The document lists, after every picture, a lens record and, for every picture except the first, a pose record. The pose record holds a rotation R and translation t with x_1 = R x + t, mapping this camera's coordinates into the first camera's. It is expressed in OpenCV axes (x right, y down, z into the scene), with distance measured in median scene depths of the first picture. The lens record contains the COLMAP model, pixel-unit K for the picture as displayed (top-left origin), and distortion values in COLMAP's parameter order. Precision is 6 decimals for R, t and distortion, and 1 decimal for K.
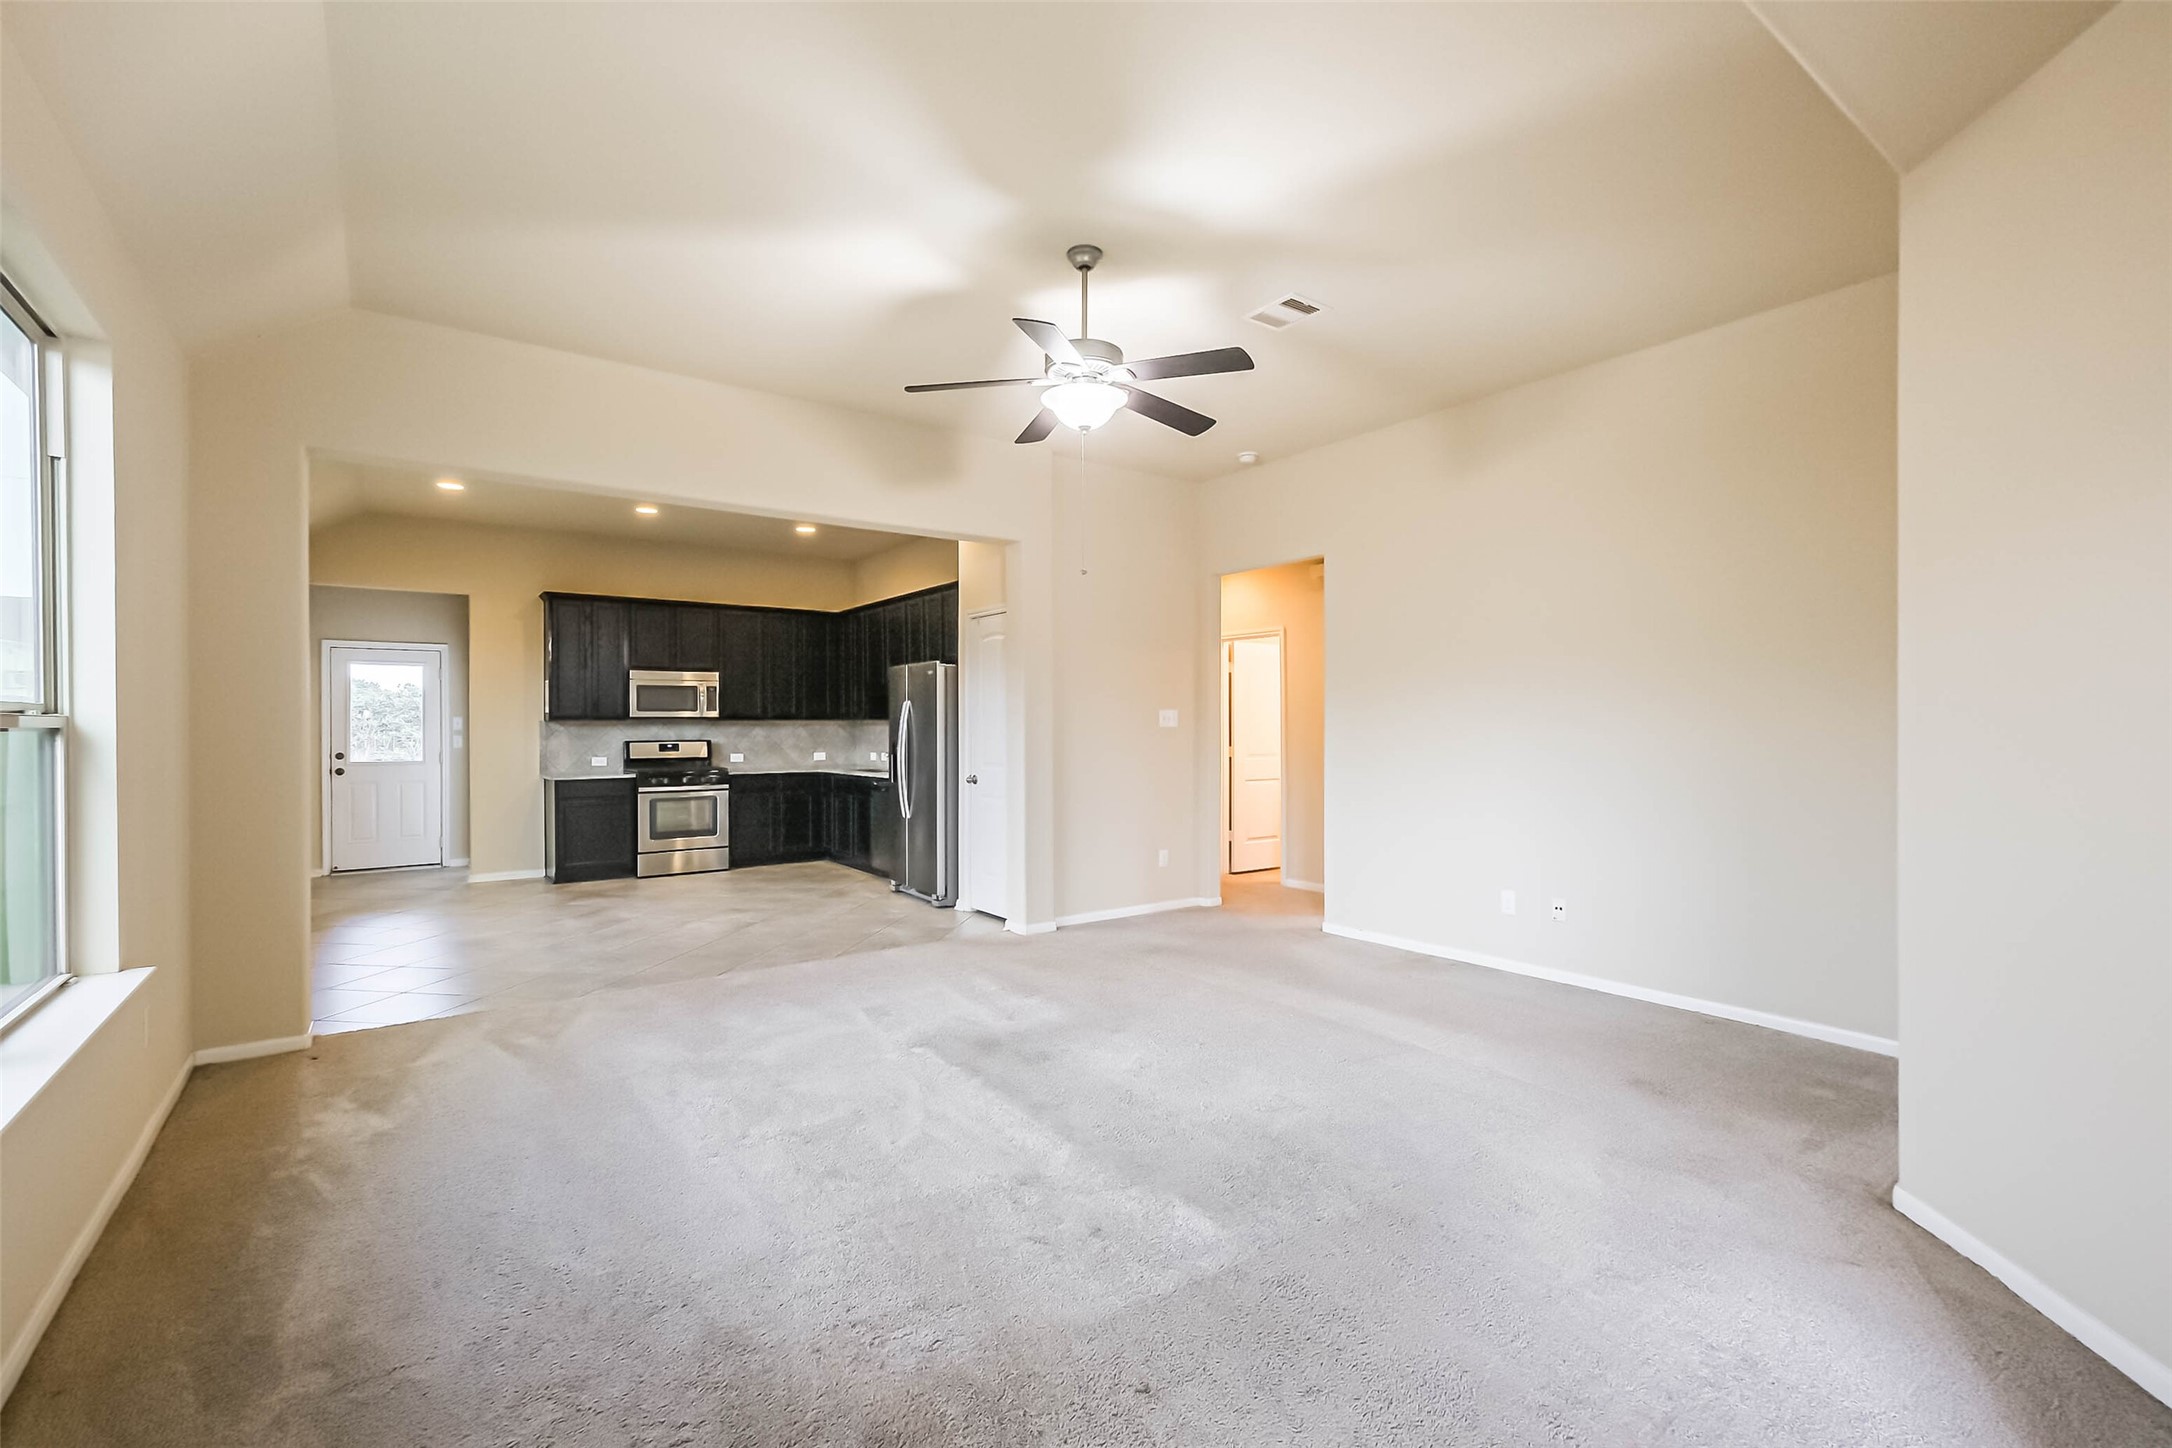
lens RADIAL K [[966.5, 0, 1100.0], [0, 966.5, 729.3], [0, 0, 1]] dist [0.000955, -0.000125]
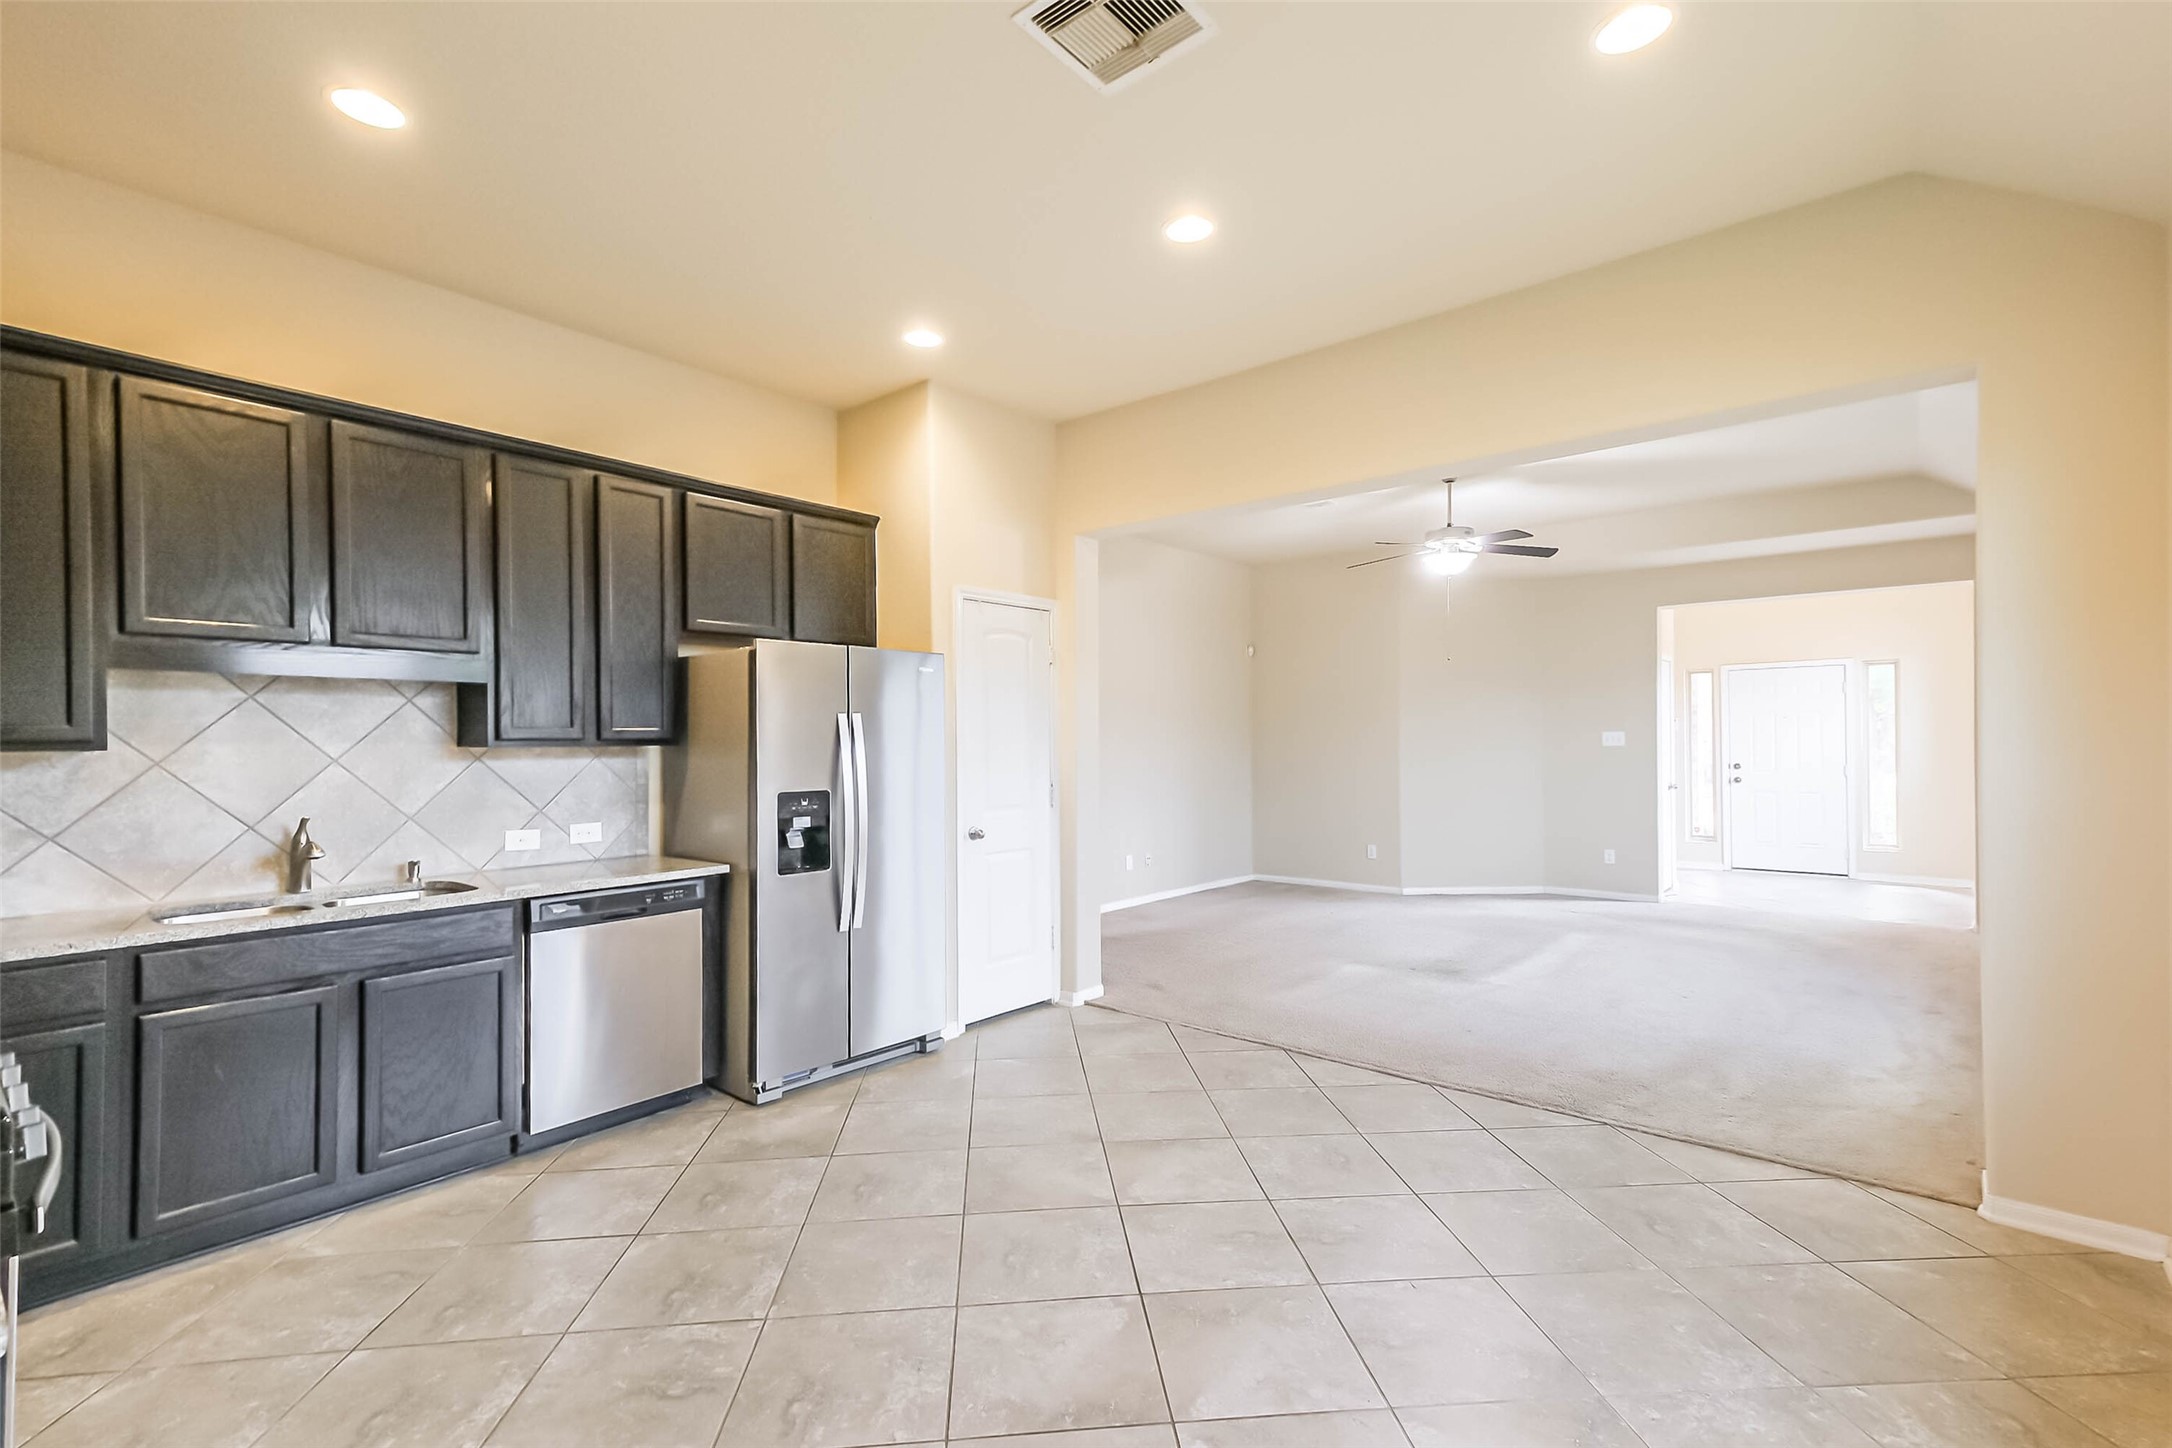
lens RADIAL K [[974.2, 0, 1095.5], [0, 974.2, 738.3], [0, 0, 1]] dist [0.028847, -0.000074]
pose [[-0.238655, 0.005031, 0.971091, -0.631177], [0.009662, 0.999949, -0.002806, -0.010299], [-0.971056, 0.008713, -0.238691, 0.826218]]
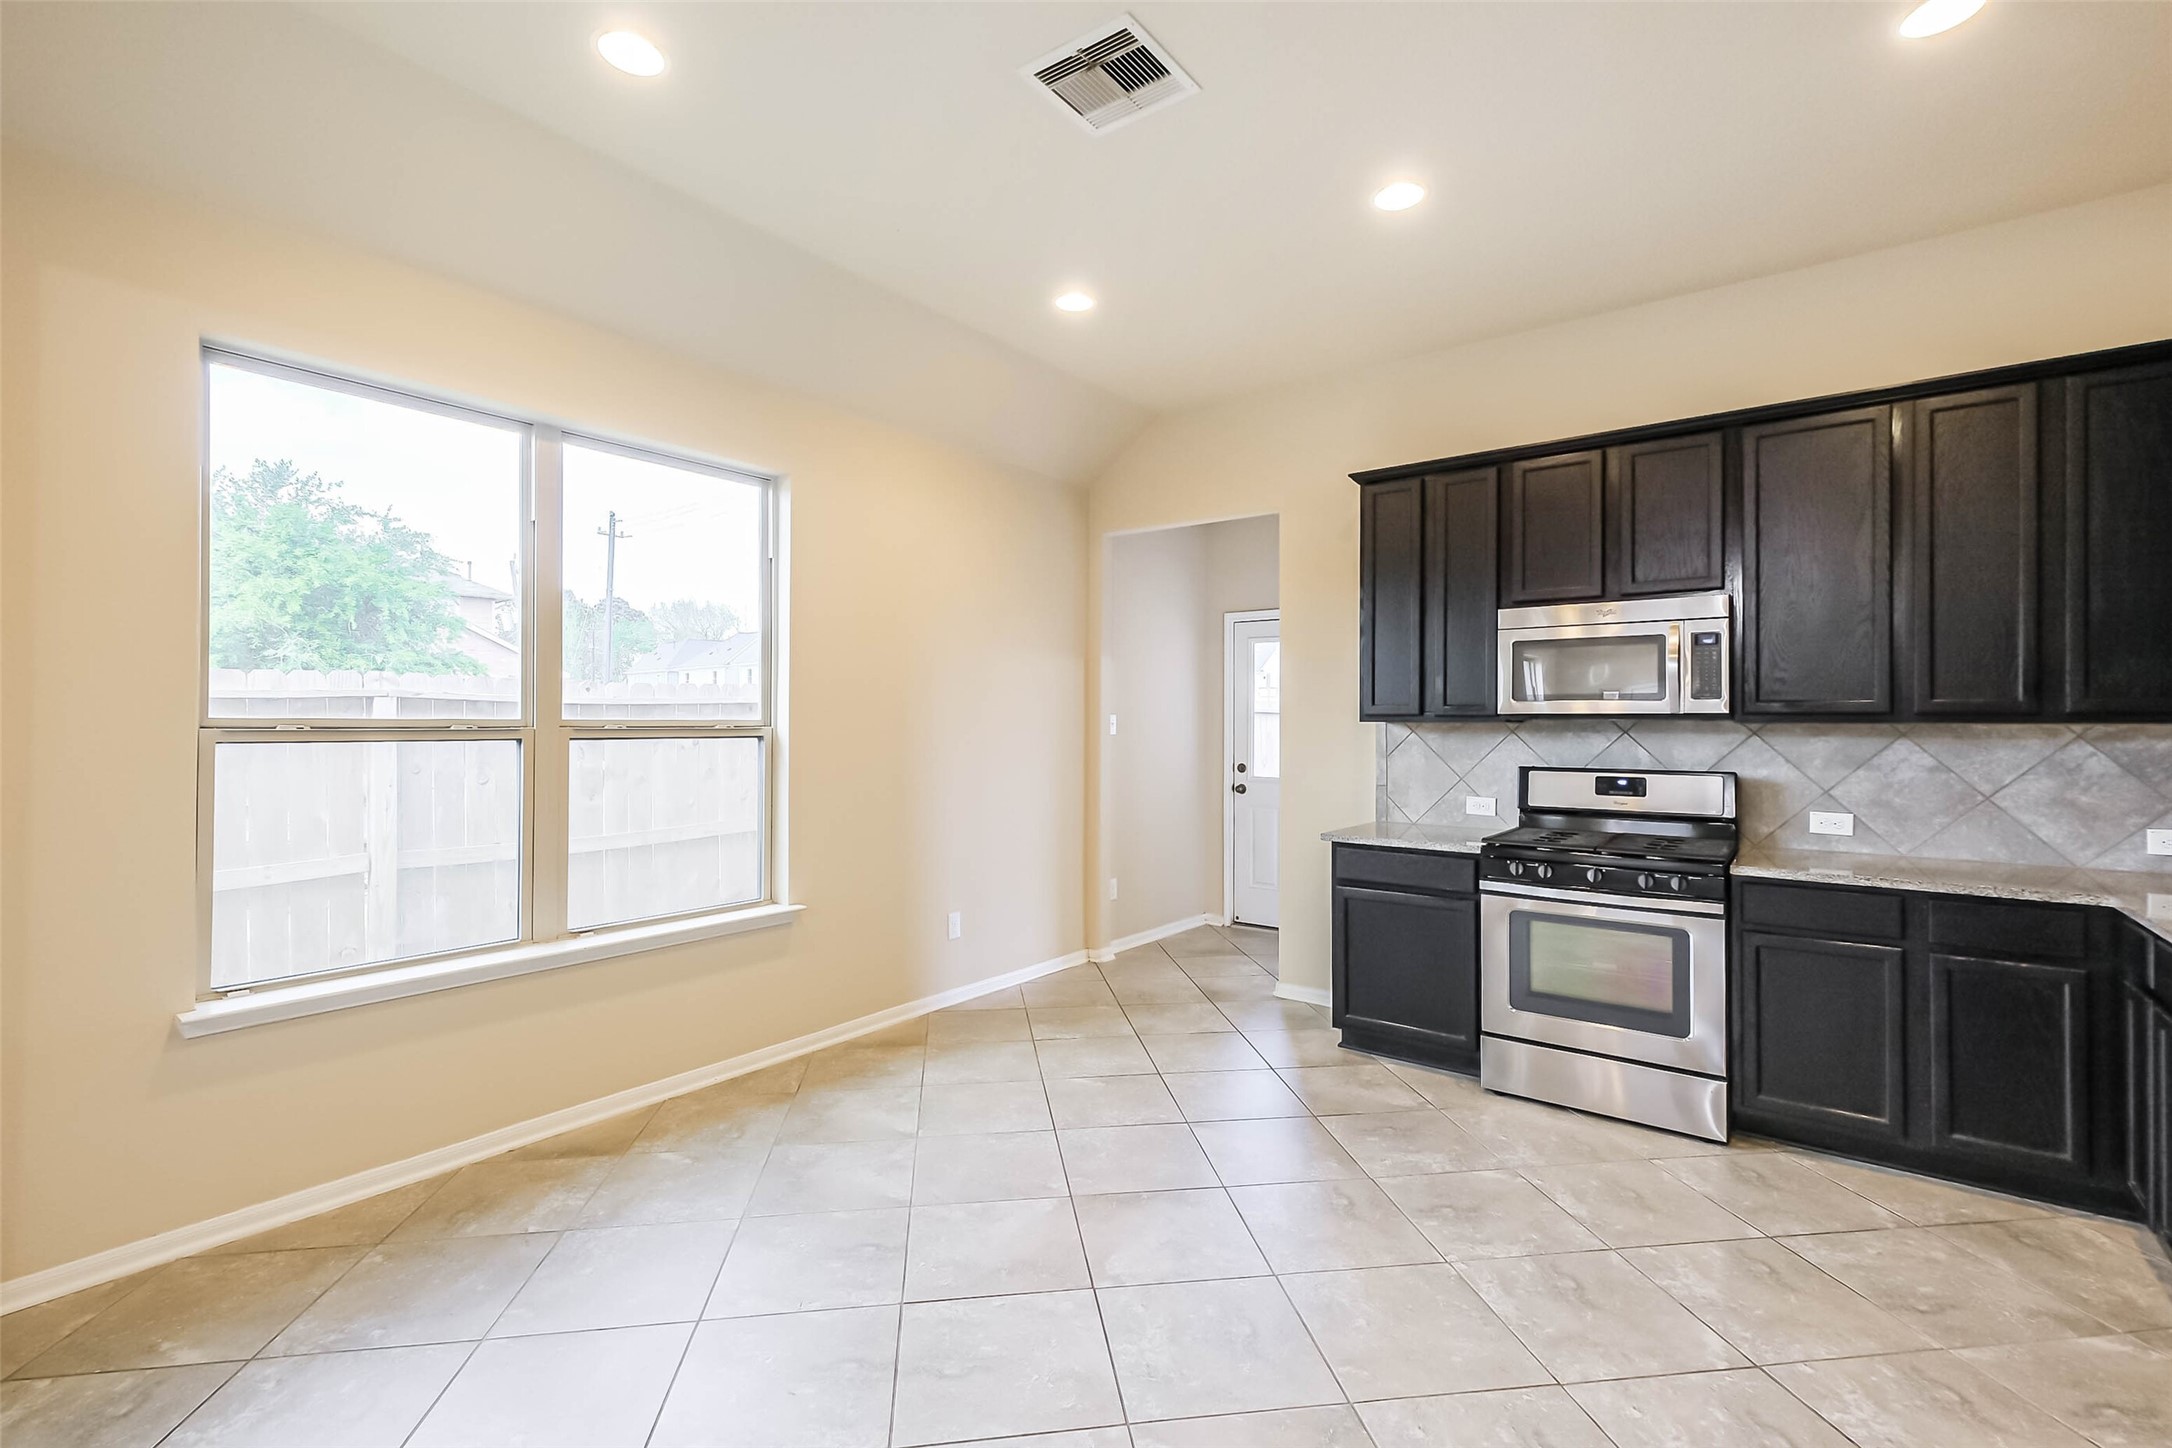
lens RADIAL K [[960.4, 0, 1090.3], [0, 960.4, 719.4], [0, 0, 1]] dist [0.009825, -0.000084]
pose [[0.281338, 0.002658, -0.959605, -0.109376], [-0.005708, 0.999983, 0.001096, -0.009772], [0.959592, 0.005169, 0.281348, 0.672385]]
